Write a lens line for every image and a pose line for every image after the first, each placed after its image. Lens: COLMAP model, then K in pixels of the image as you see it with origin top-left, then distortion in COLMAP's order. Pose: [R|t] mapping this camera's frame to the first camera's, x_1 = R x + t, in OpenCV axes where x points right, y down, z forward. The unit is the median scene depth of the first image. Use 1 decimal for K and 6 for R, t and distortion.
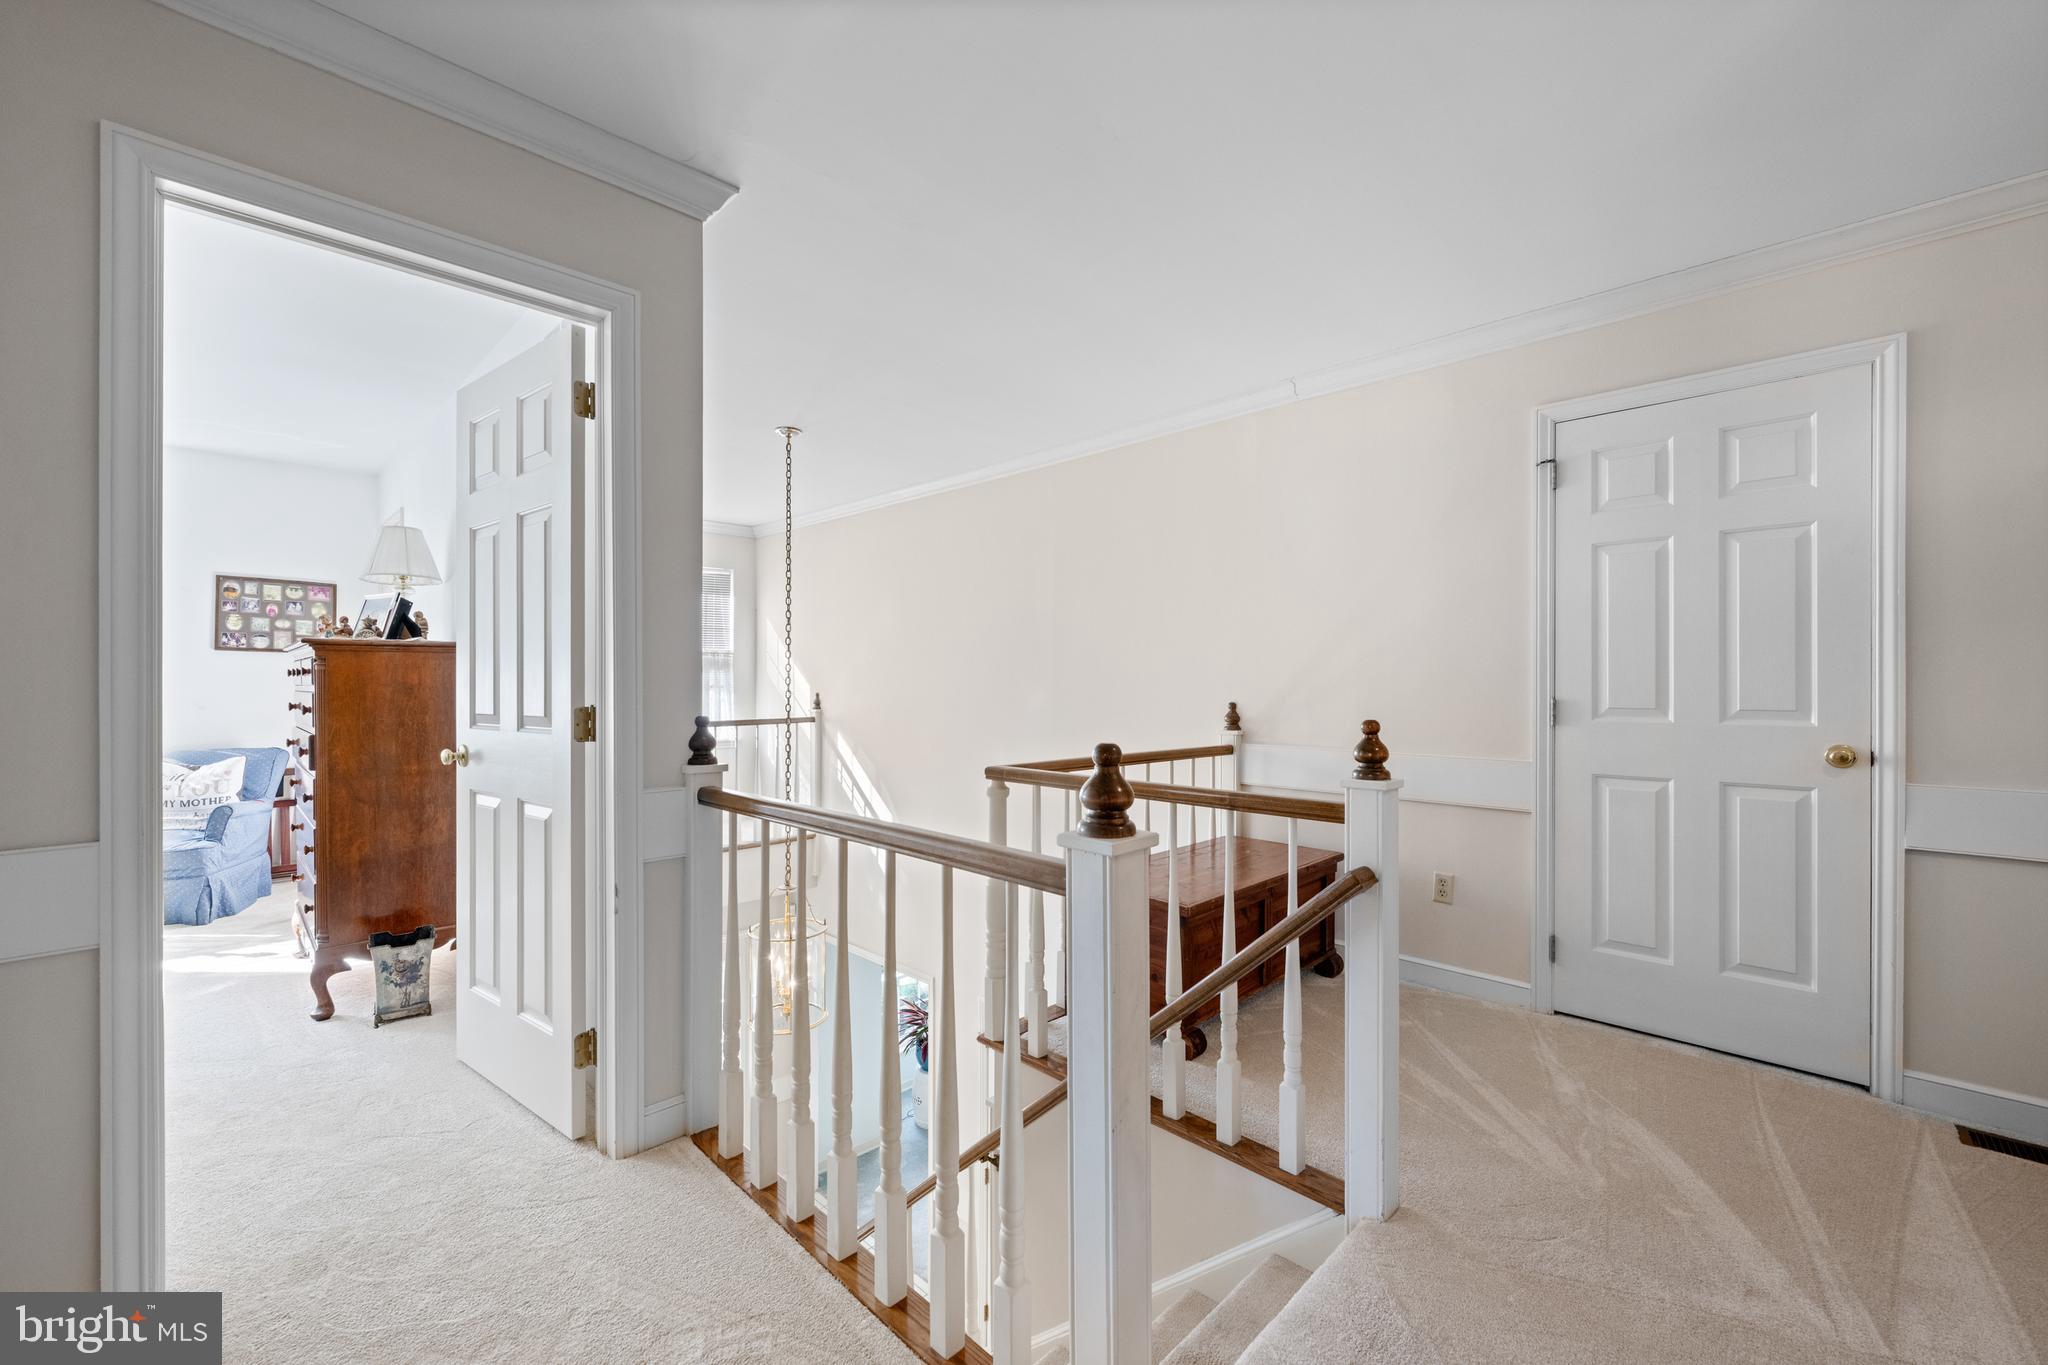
lens RADIAL K [[818.0, 0, 1013.4], [0, 818.0, 686.0], [0, 0, 1]] dist [-0.002854, 0.000392]
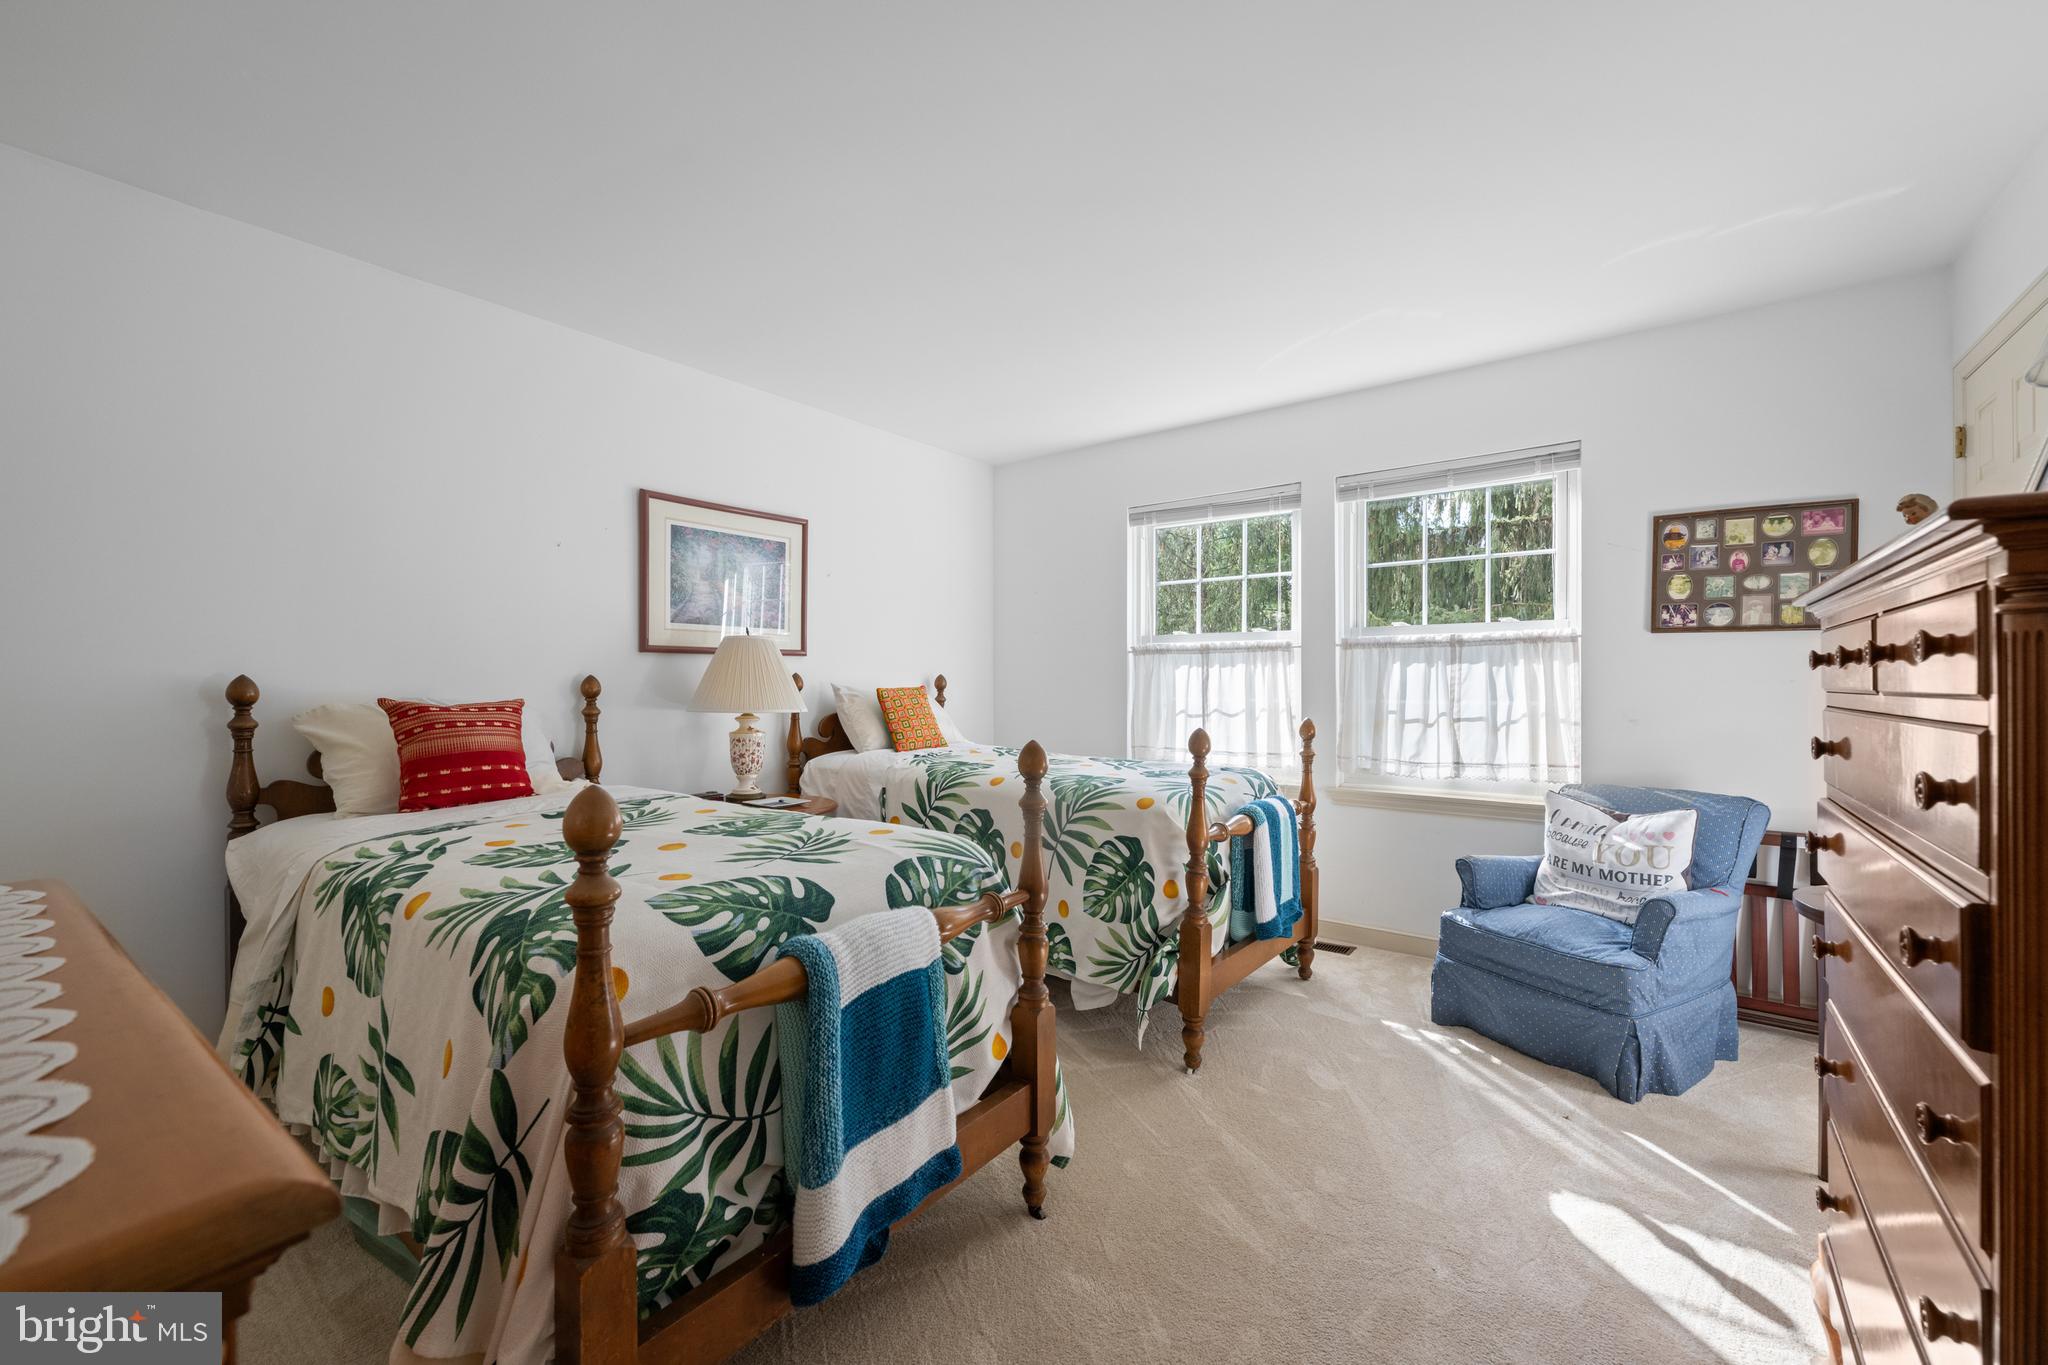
lens RADIAL K [[818.0, 0, 1013.6], [0, 818.0, 681.2], [0, 0, 1]] dist [-0.002854, 0.000392]
pose [[0.125498, 0.000919, -0.992093, -0.391492], [-0.004525, 0.999990, 0.000354, -0.003101], [0.992084, 0.004445, 0.125501, 0.408770]]
